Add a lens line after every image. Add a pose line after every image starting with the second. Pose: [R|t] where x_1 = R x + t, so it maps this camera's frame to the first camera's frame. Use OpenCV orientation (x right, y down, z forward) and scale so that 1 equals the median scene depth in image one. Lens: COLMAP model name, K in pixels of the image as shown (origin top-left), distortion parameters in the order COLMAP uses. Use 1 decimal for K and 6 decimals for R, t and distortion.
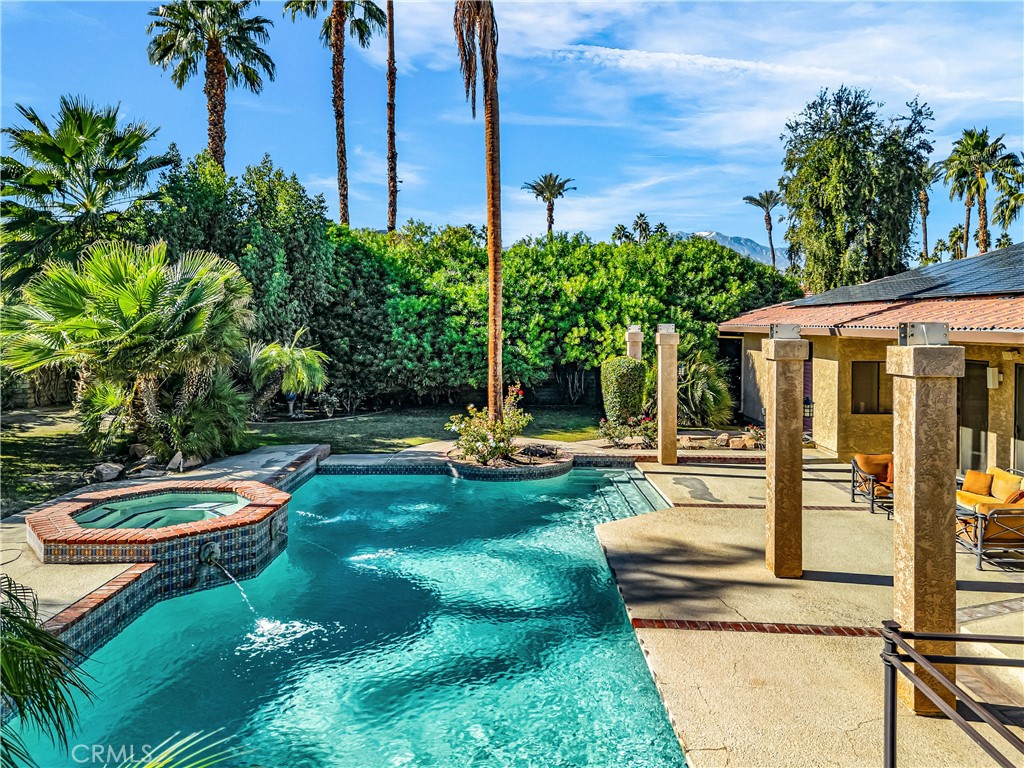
lens RADIAL K [[717.3, 0, 510.0], [0, 717.3, 310.1], [0, 0, 1]] dist [0.015358, -0.003204]
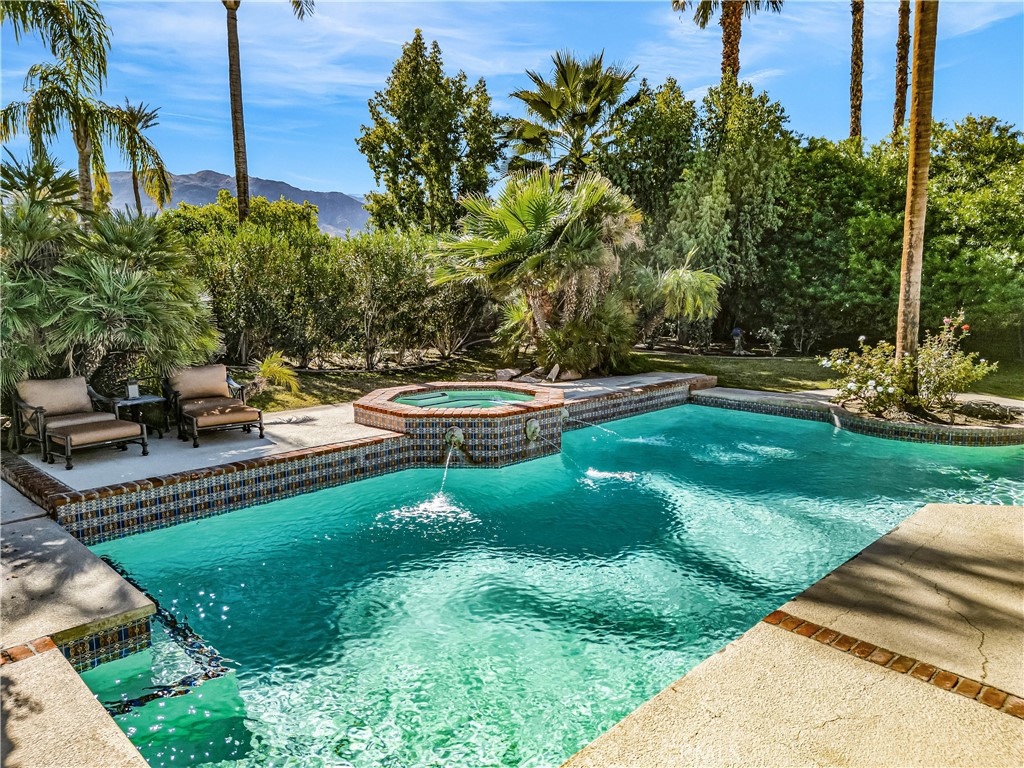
lens RADIAL K [[714.3, 0, 512.3], [0, 714.3, 354.6], [0, 0, 1]] dist [0.066158, -0.070251]
pose [[0.694505, 0.065583, -0.716492, 0.211554], [0.017109, 0.994050, 0.107573, 0.056394], [0.719284, -0.086968, 0.689251, 0.185185]]
